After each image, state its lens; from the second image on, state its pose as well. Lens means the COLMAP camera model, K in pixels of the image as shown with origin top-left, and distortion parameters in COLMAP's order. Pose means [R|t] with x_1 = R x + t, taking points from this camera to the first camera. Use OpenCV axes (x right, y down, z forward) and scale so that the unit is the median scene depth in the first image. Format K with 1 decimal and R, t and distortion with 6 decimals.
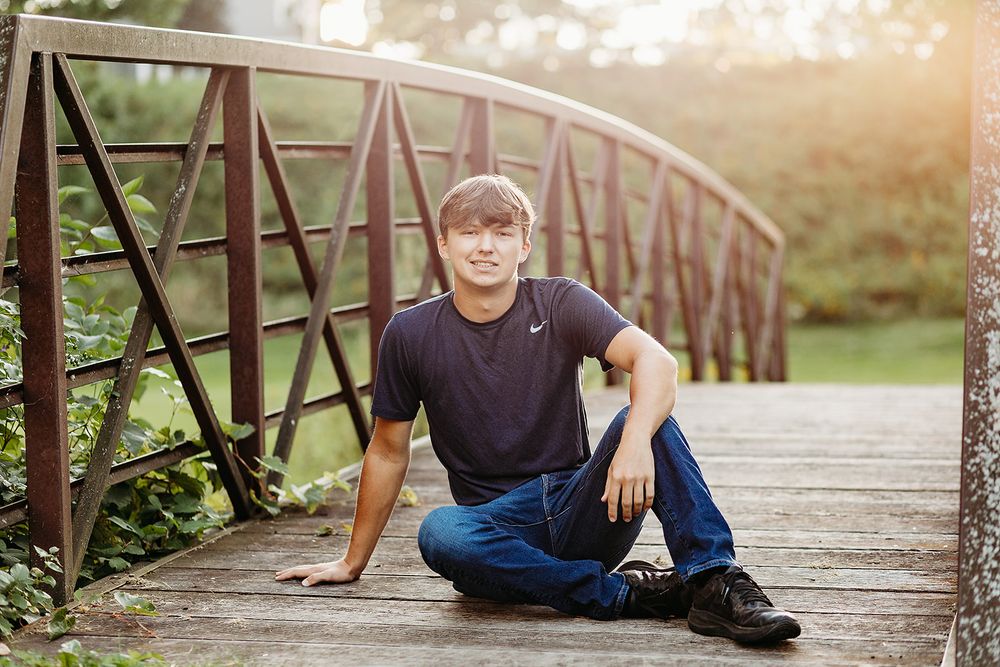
lens RADIAL K [[2488.6, 0, 500.0], [0, 2488.6, 333.5], [0, 0, 1]] dist [0.082869, -0.999144]
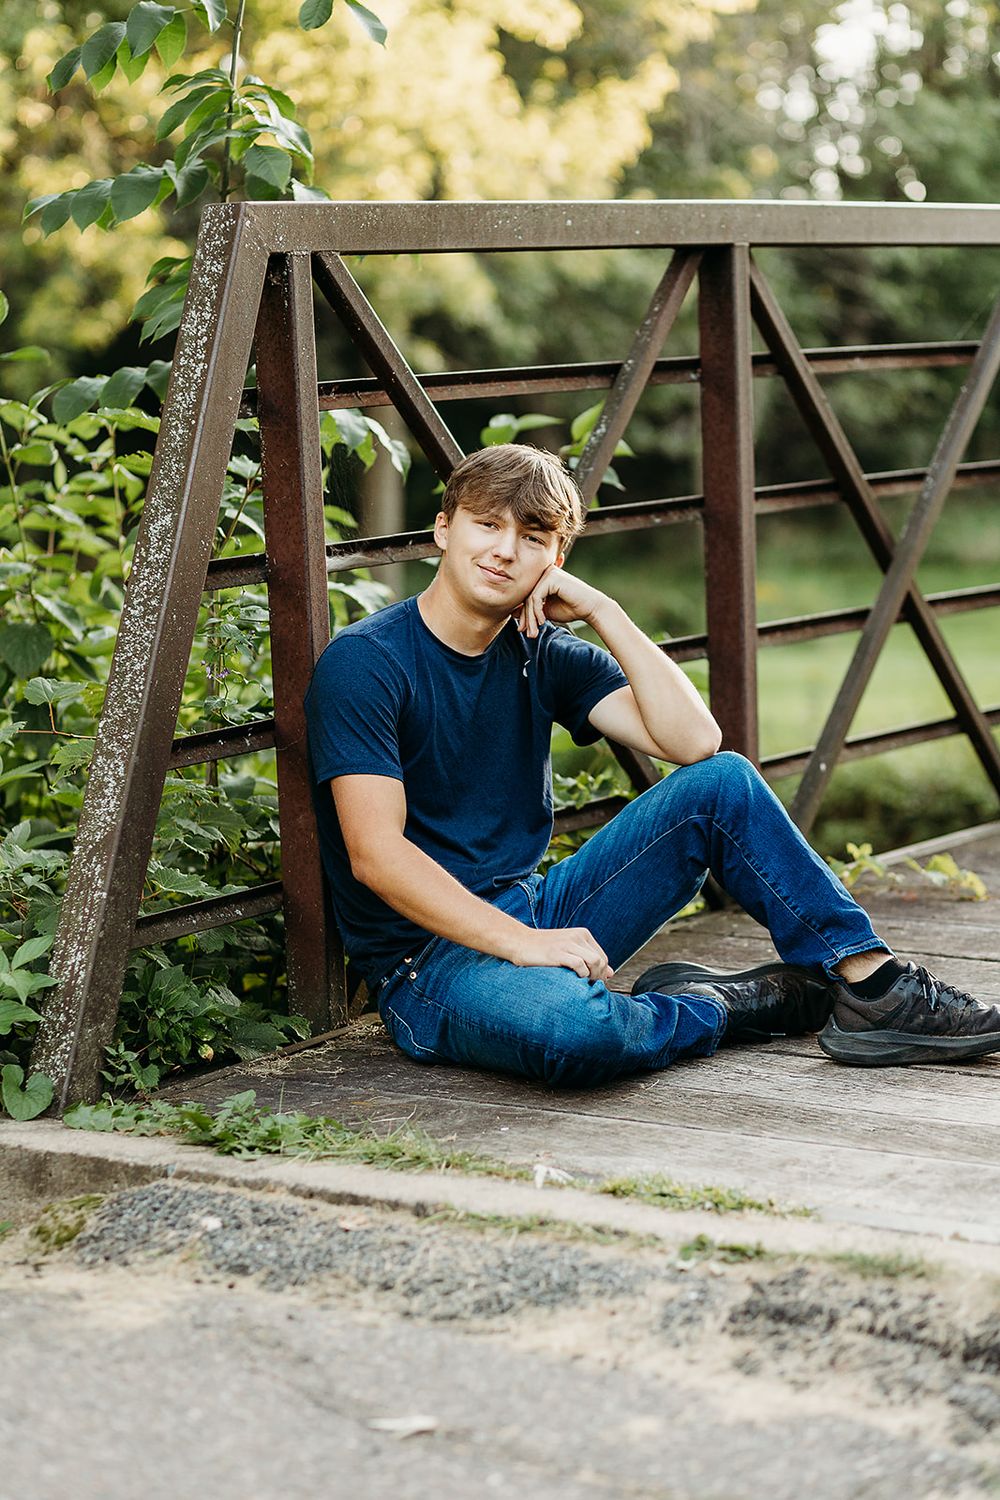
lens RADIAL K [[3732.9, 0, 500.0], [0, 3732.9, 750.0], [0, 0, 1]] dist [0.082869, -0.999144]
pose [[0.935435, 0.032479, -0.352003, 0.199054], [-0.012617, 0.998203, 0.058575, -0.028349], [0.353273, -0.050352, 0.934164, 0.023021]]
